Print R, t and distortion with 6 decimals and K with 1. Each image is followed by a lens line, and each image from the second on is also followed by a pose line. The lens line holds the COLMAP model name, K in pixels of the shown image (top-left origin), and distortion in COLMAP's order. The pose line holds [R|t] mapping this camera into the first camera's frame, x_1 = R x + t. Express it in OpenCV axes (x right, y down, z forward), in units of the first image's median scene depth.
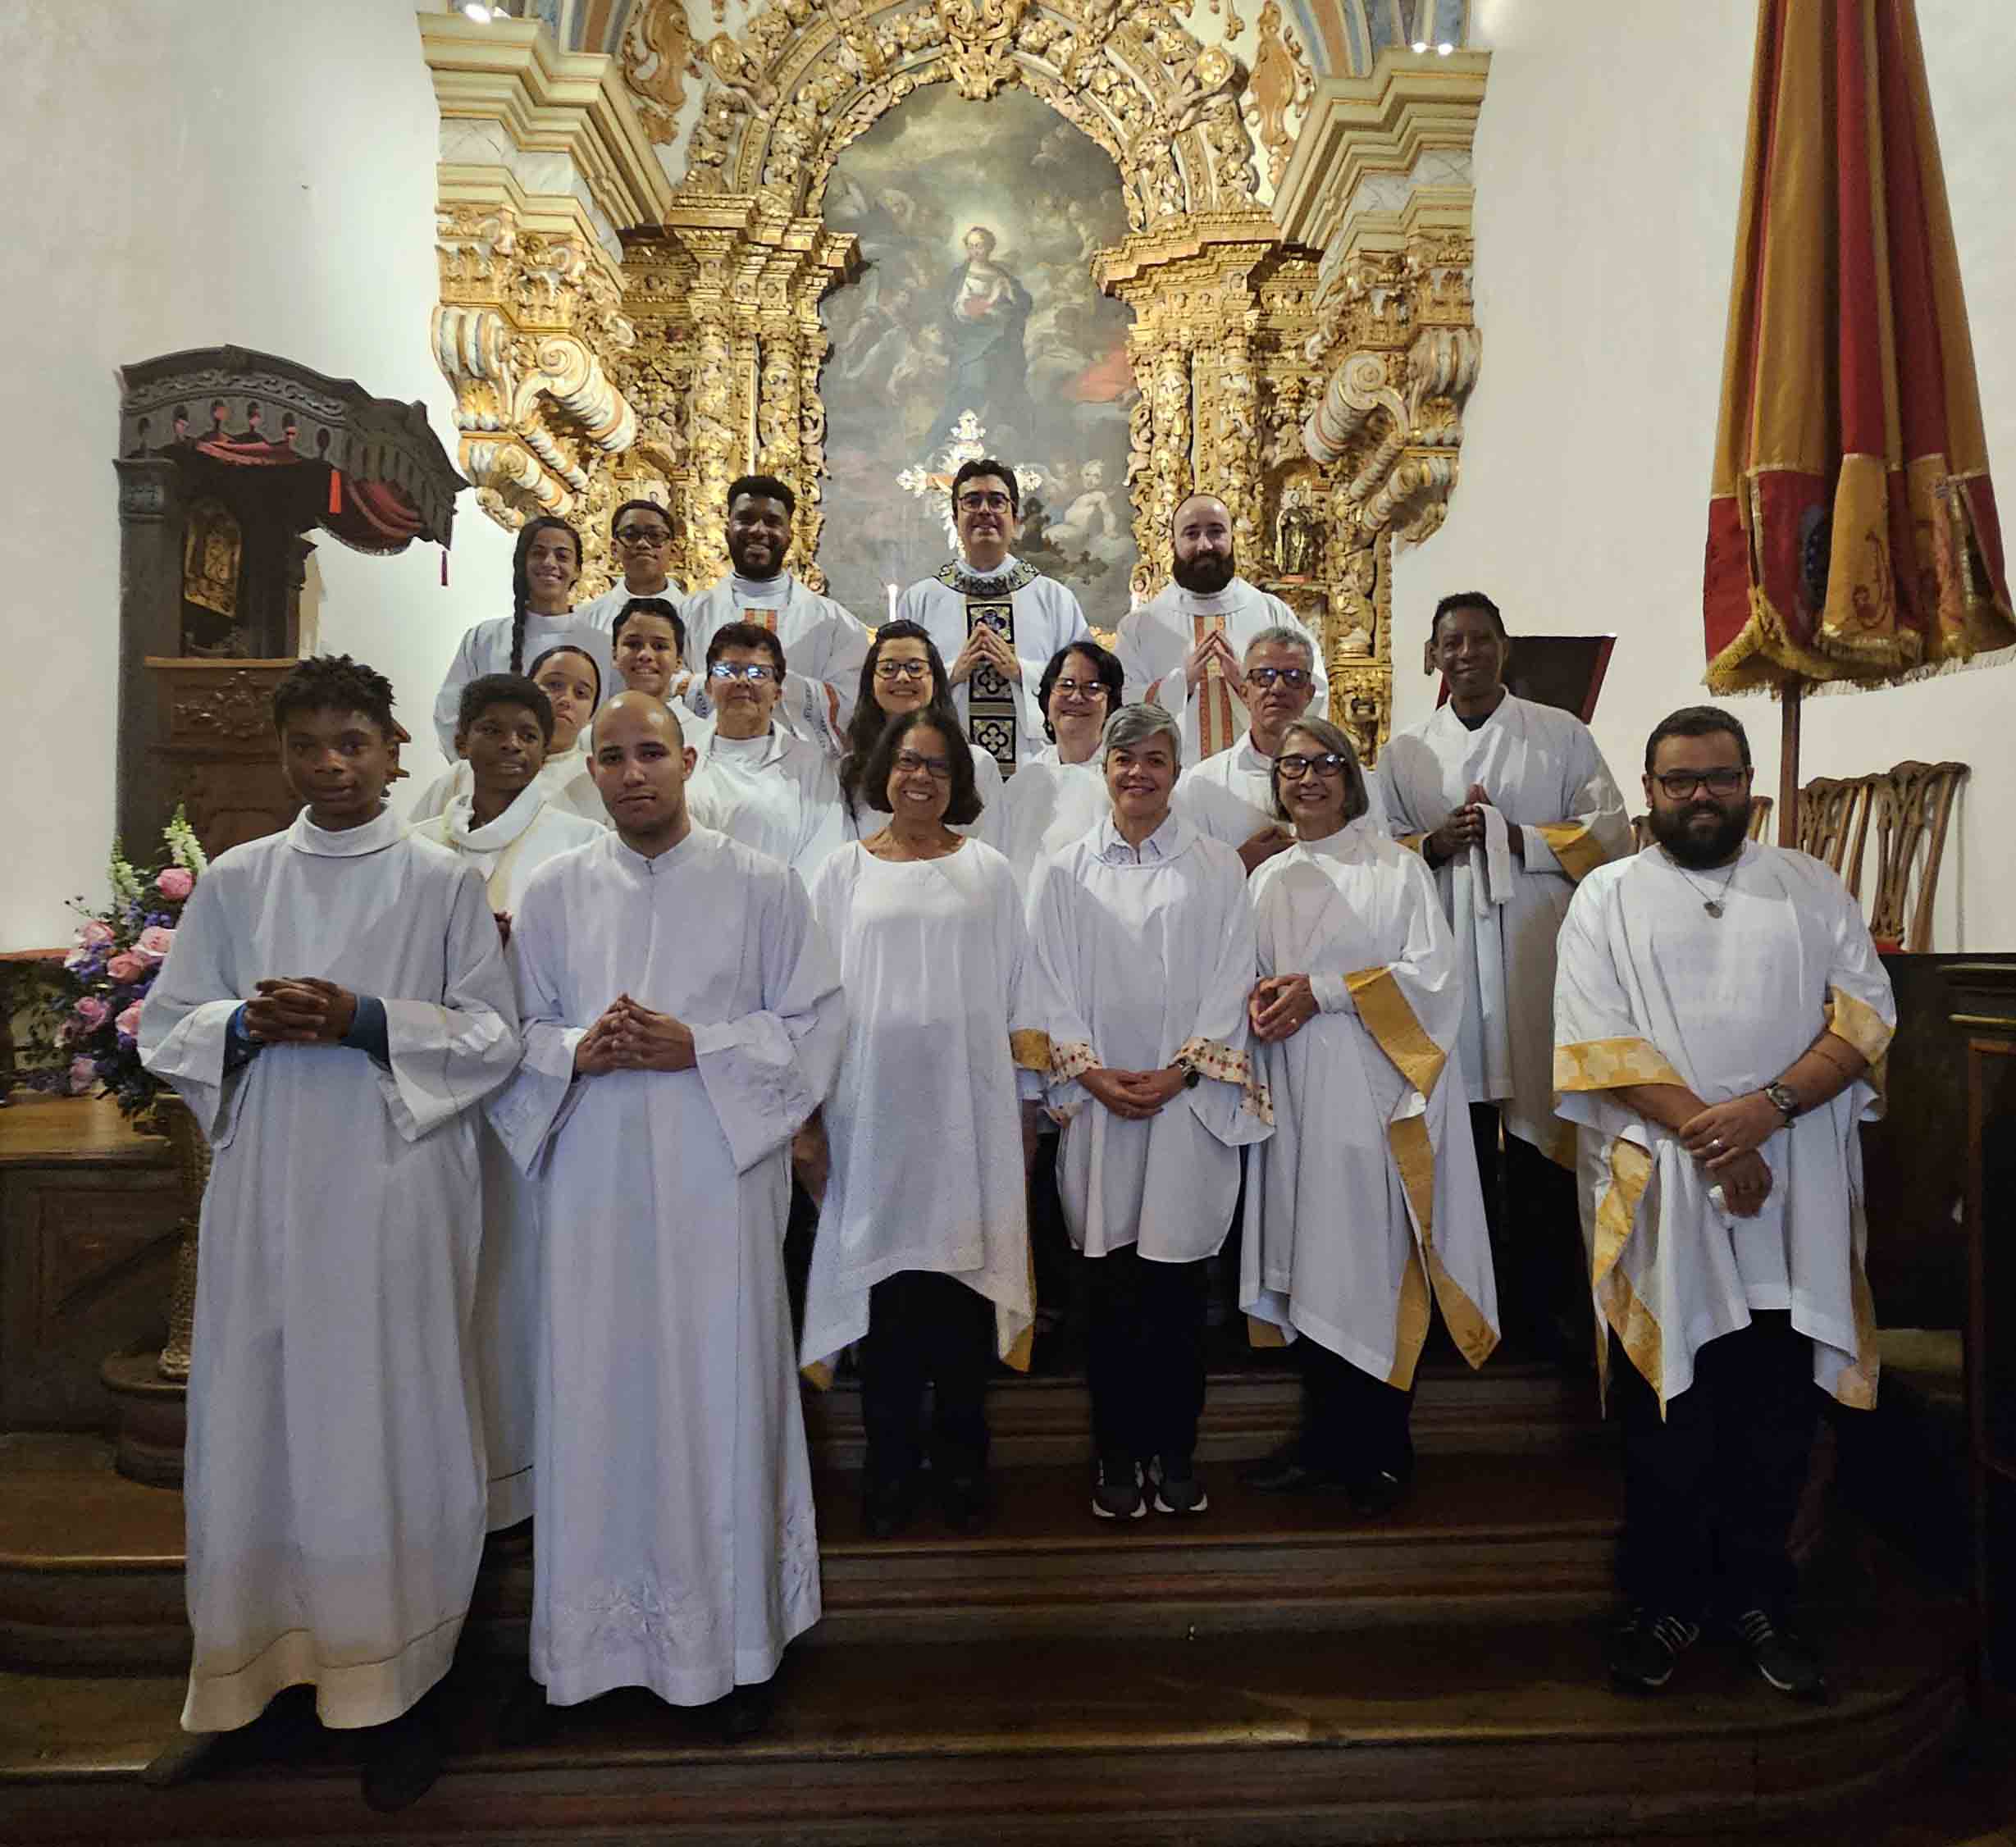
lens RADIAL K [[1356.9, 0, 1076.8], [0, 1356.9, 904.8], [0, 0, 1]] dist [-0.002303, 0.001112]
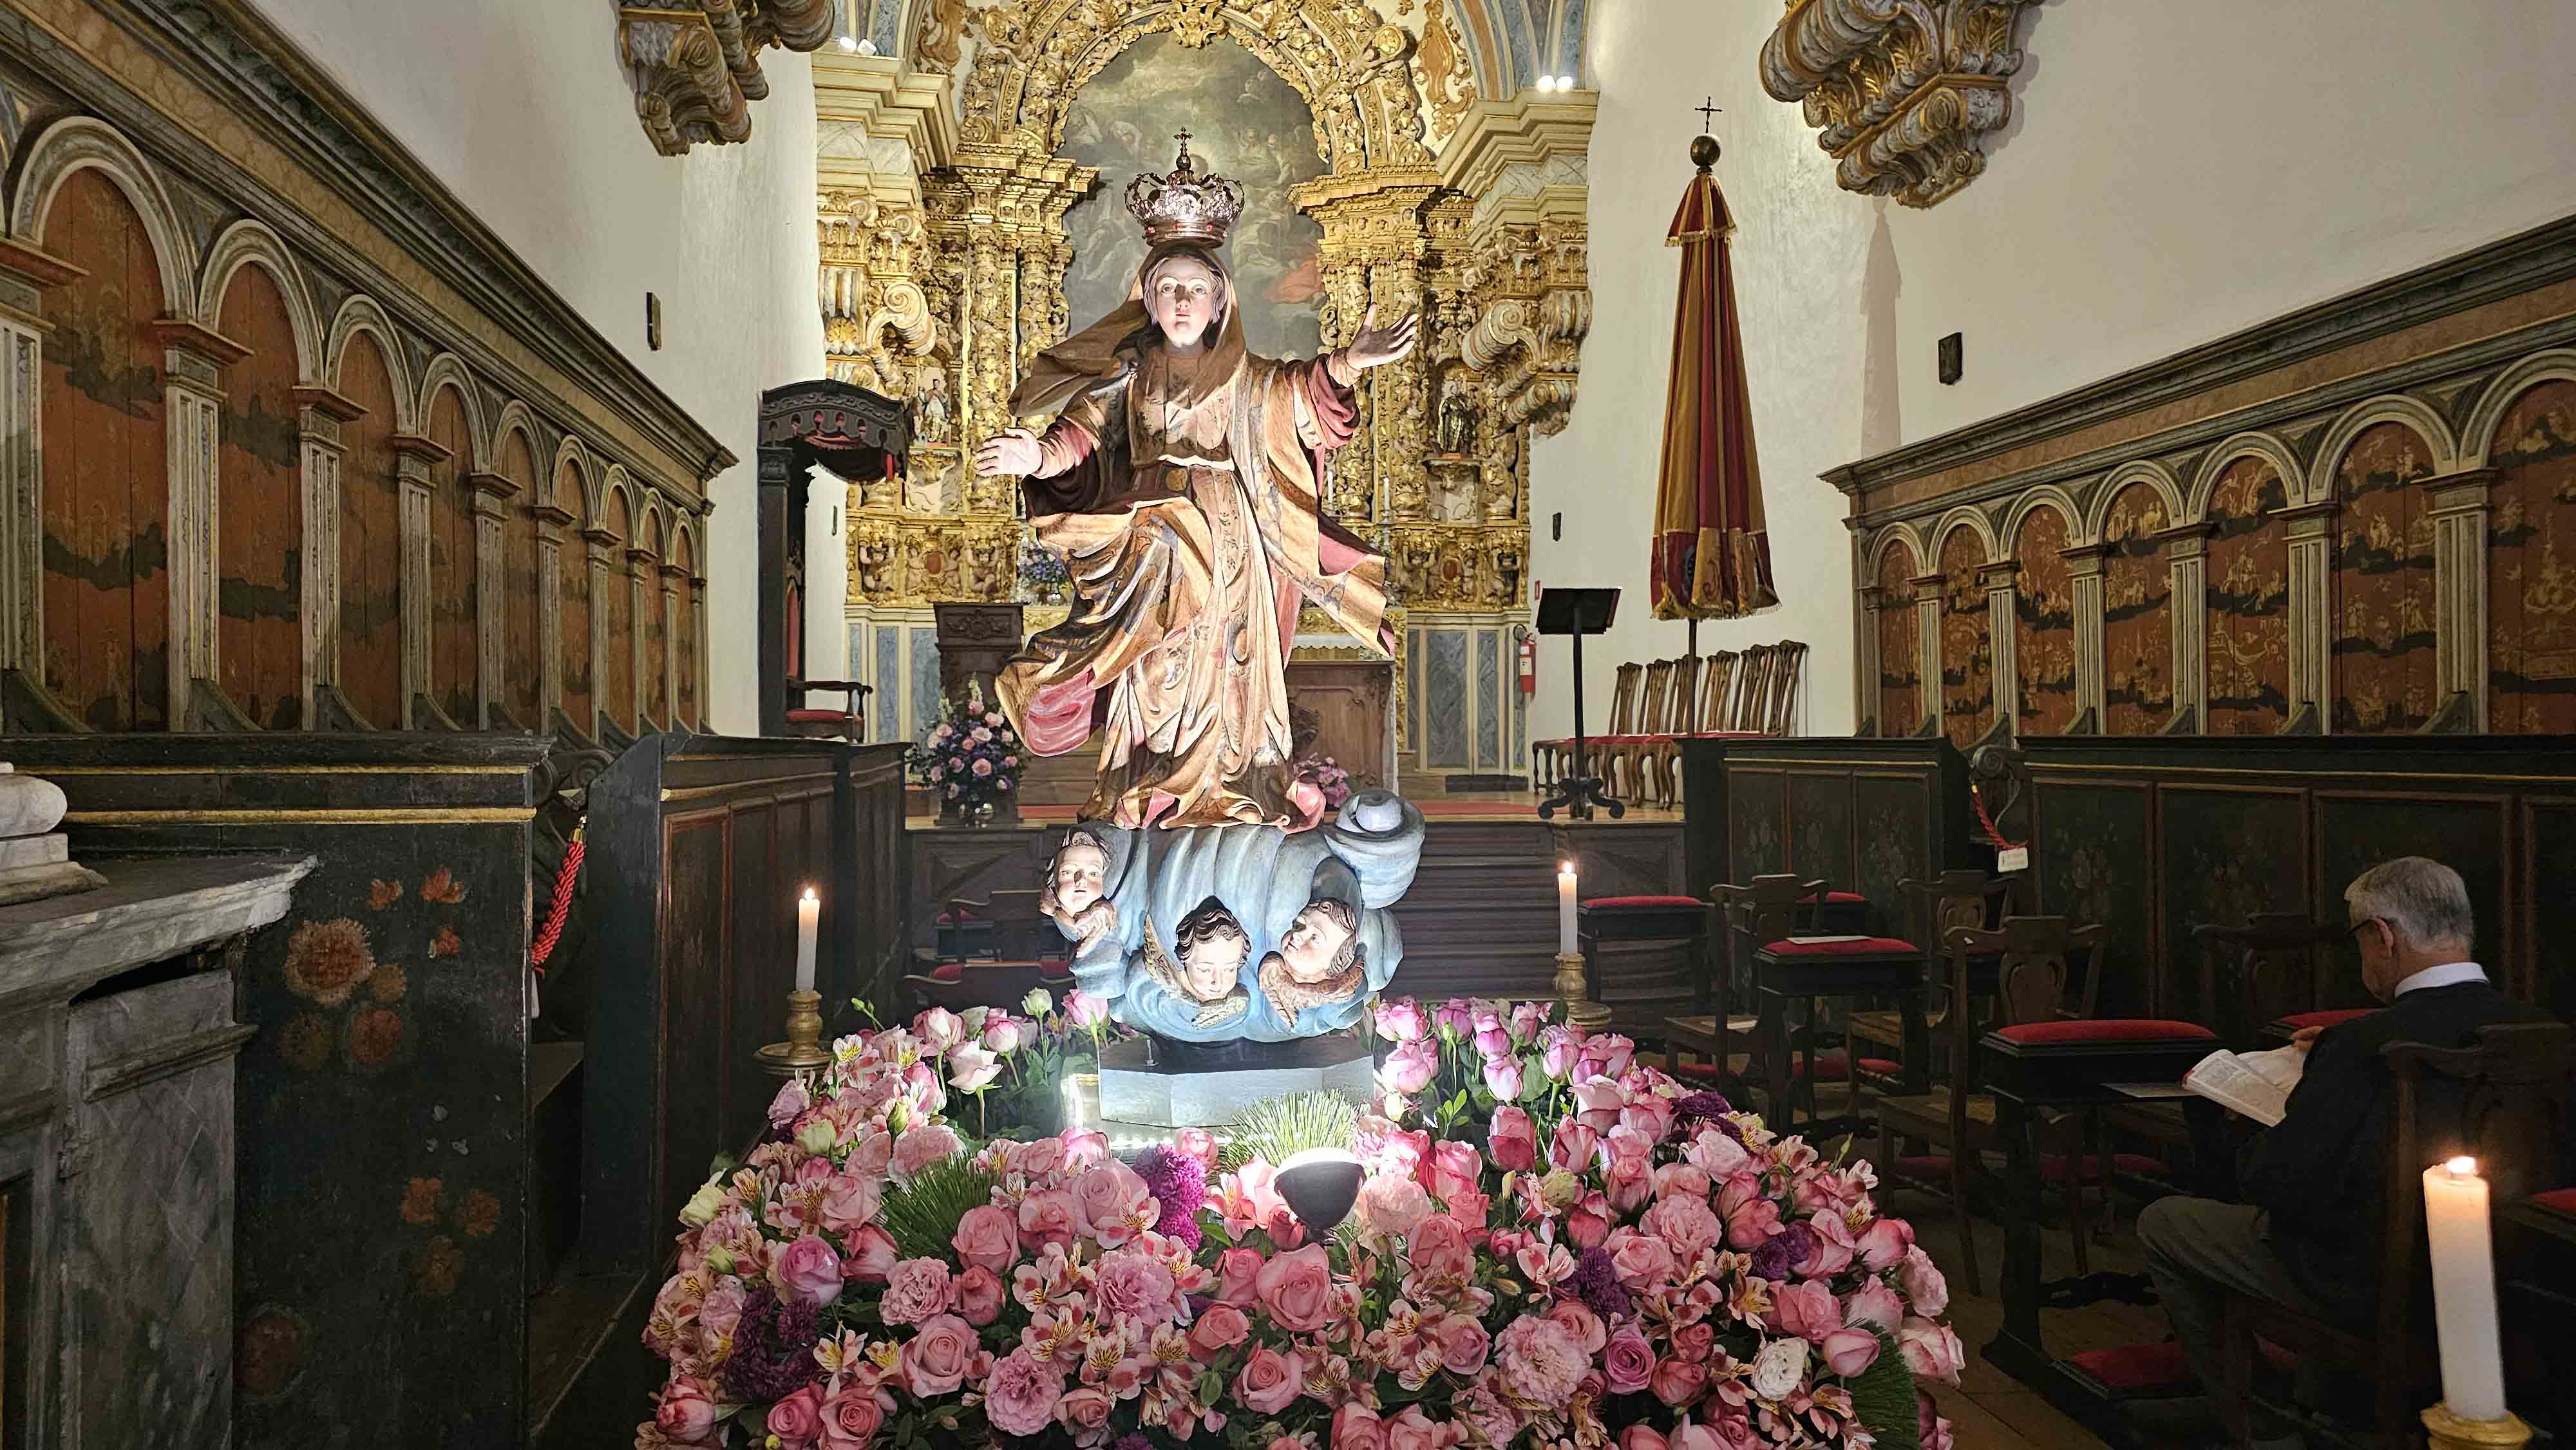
lens RADIAL K [[1759.1, 0, 1308.1], [0, 1759.1, 737.0], [0, 0, 1]] dist [0.051486, -0.052478]
pose [[0.995875, -0.002806, 0.090690, -0.121206], [0.001662, 0.999918, 0.012690, -0.001342], [-0.090718, -0.012487, 0.995798, -0.611004]]
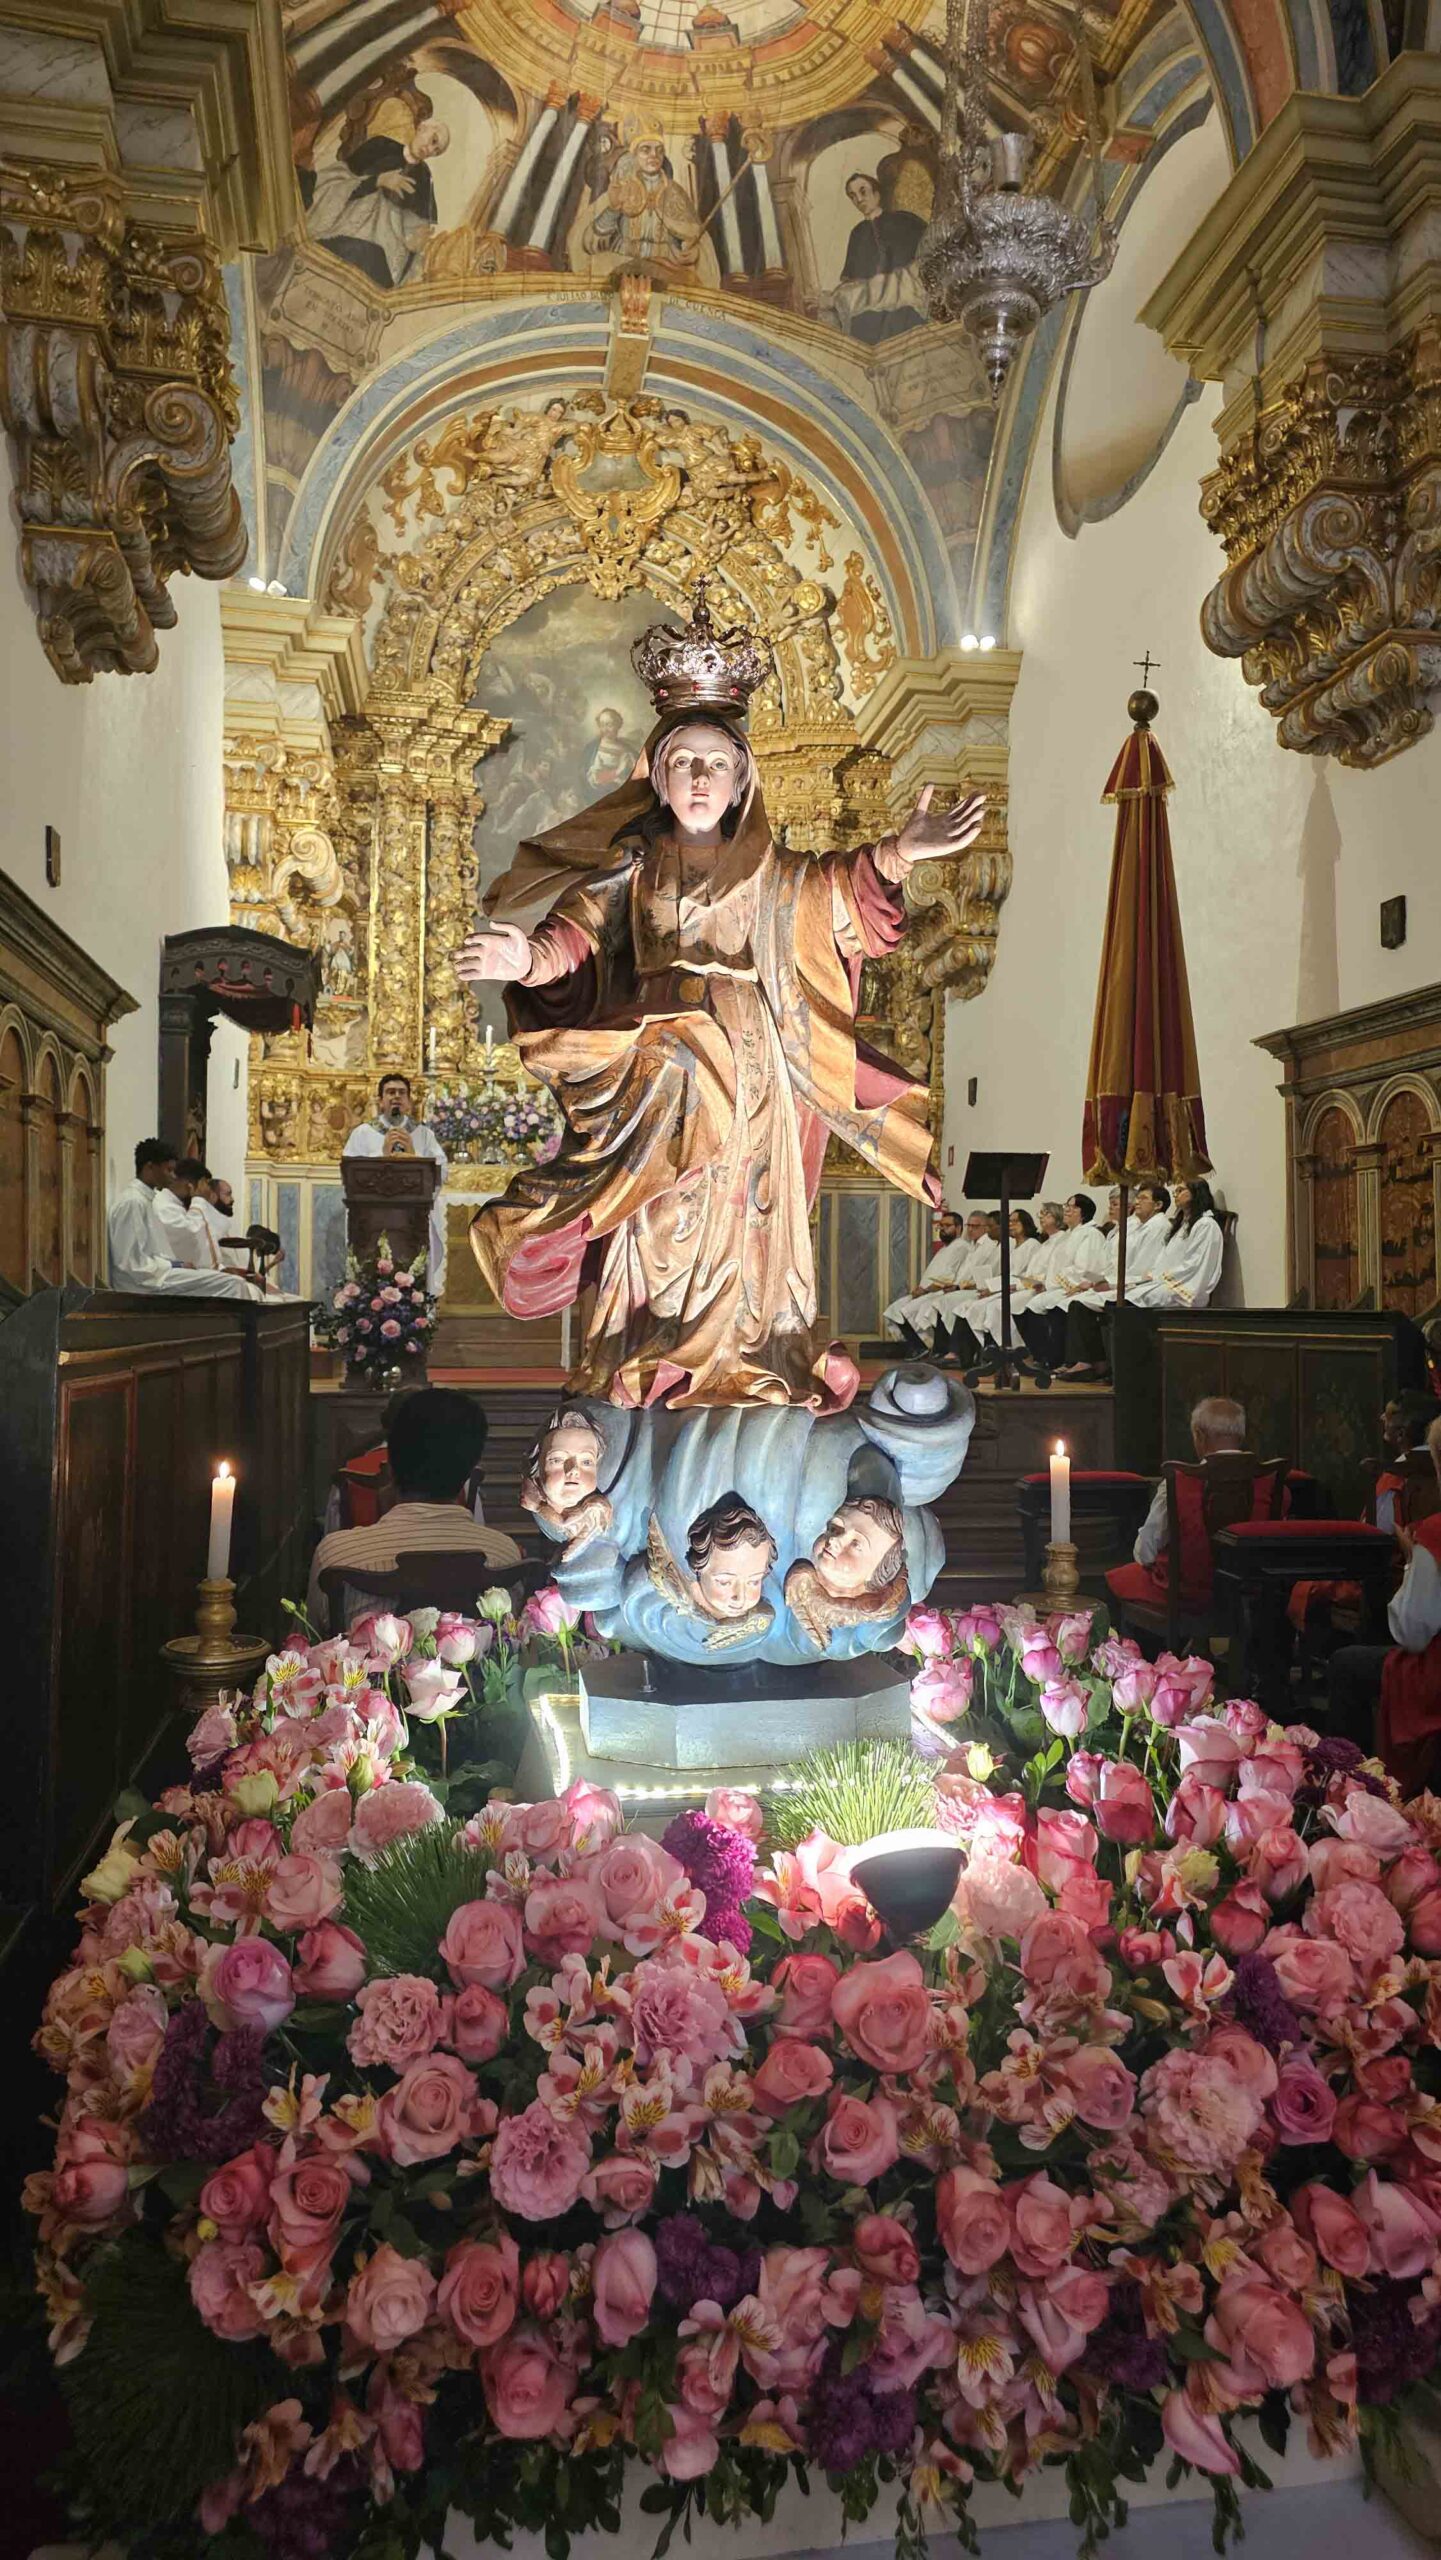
lens RADIAL K [[1748.4, 0, 747.3], [0, 1748.4, 1295.0], [0, 0, 1]] dist [0.051486, -0.052478]
pose [[0.993179, 0.010226, 0.116147, -0.131716], [-0.011306, 0.999899, 0.008639, -0.000720], [-0.116047, -0.009893, 0.993194, -0.575436]]
